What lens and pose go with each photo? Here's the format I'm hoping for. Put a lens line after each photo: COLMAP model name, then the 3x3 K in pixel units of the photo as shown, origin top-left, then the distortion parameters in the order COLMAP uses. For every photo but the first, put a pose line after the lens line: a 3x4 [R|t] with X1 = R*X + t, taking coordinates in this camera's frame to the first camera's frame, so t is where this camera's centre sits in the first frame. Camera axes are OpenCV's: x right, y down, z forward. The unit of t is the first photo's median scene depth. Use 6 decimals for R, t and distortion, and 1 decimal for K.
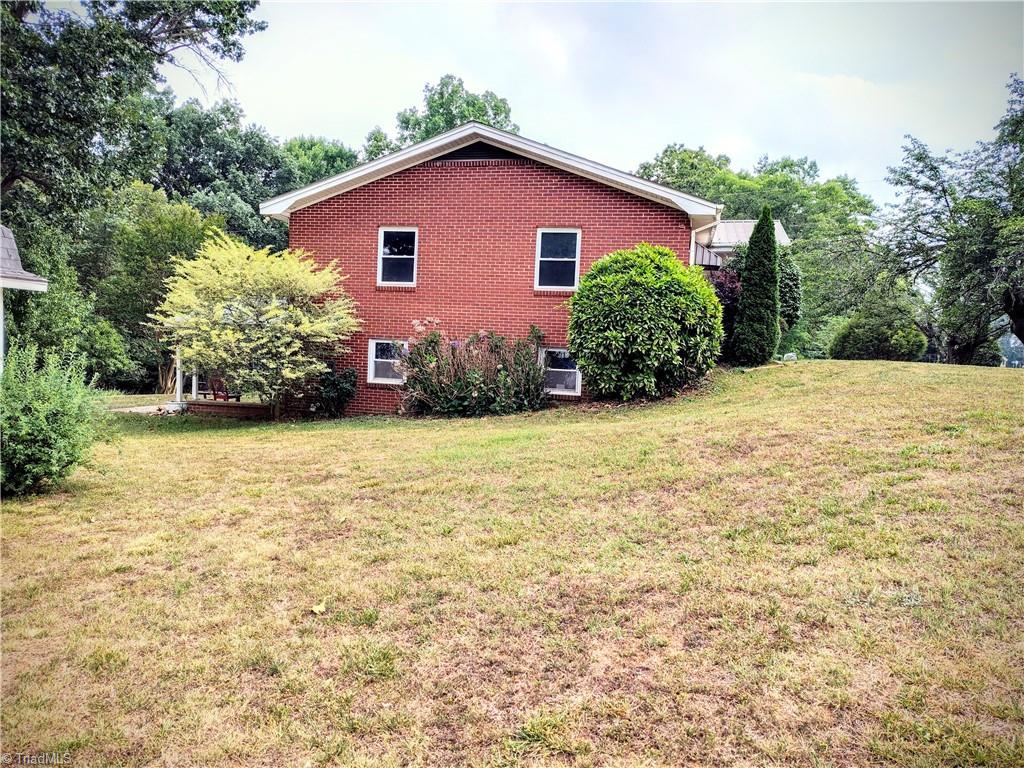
lens RADIAL K [[689.9, 0, 513.8], [0, 689.9, 385.8], [0, 0, 1]] dist [0.006379, -0.003940]
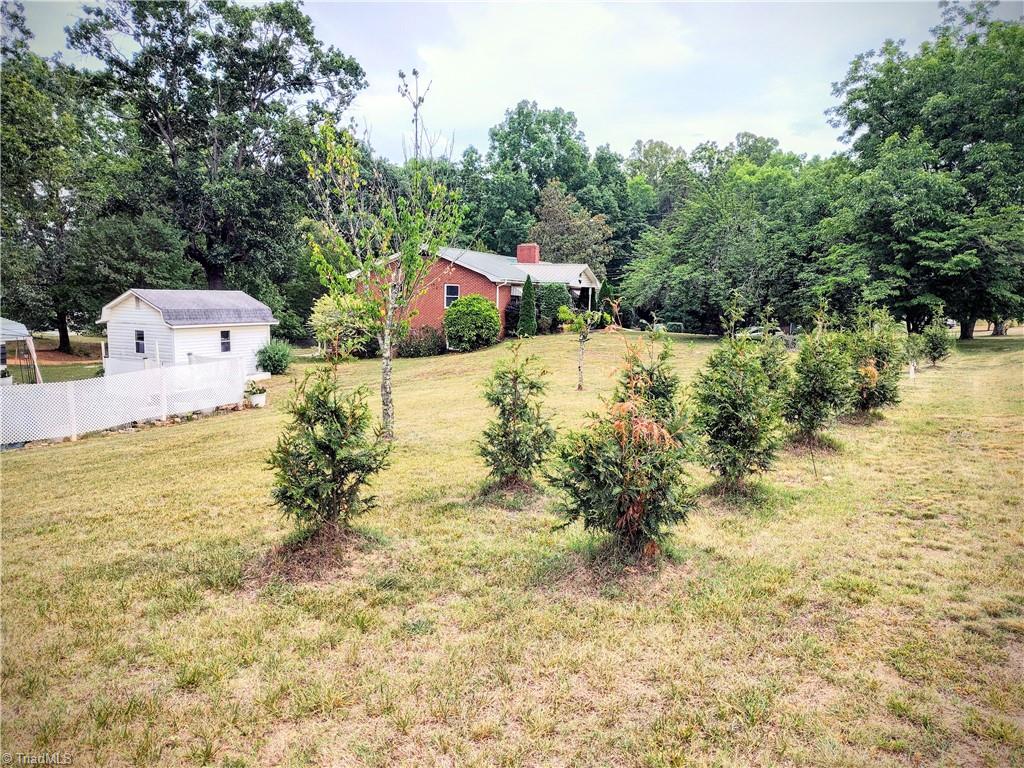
lens RADIAL K [[689.9, 0, 510.4], [0, 689.9, 383.8], [0, 0, 1]] dist [0.006379, -0.003940]
pose [[0.975112, 0.013261, -0.221316, 0.656044], [0.001809, 0.997701, 0.067751, -0.026274], [0.221706, -0.066466, 0.972846, -1.131396]]
